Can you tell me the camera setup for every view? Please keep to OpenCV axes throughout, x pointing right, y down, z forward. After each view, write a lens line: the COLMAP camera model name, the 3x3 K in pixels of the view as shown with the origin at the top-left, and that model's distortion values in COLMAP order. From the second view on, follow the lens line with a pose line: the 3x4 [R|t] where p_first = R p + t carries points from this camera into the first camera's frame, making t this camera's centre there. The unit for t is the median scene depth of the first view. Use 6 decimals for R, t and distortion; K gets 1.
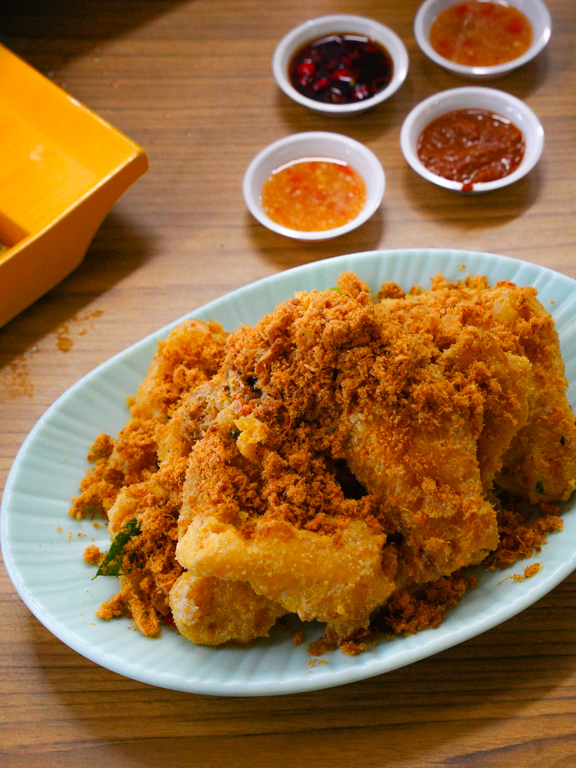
lens RADIAL K [[1397.0, 0, 256.8], [0, 1397.0, 383.8], [0, 0, 1]] dist [0.267555, -0.063496]
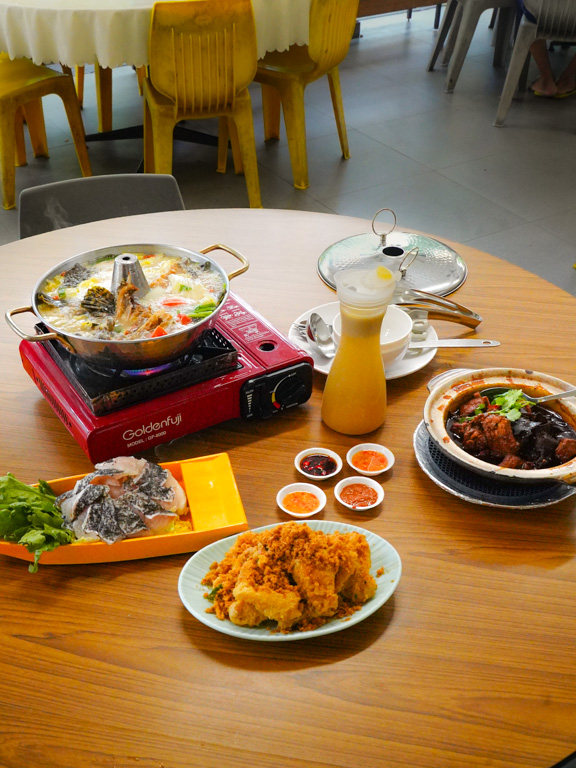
lens RADIAL K [[859.9, 0, 288.0], [0, 859.9, 384.0], [0, 0, 1]] dist [-0.011969, -0.004046]
pose [[0.990697, 0.117521, -0.068615, 0.135615], [-0.134301, 0.925718, -0.353567, 0.336984], [0.021966, 0.359493, 0.932889, -0.917108]]
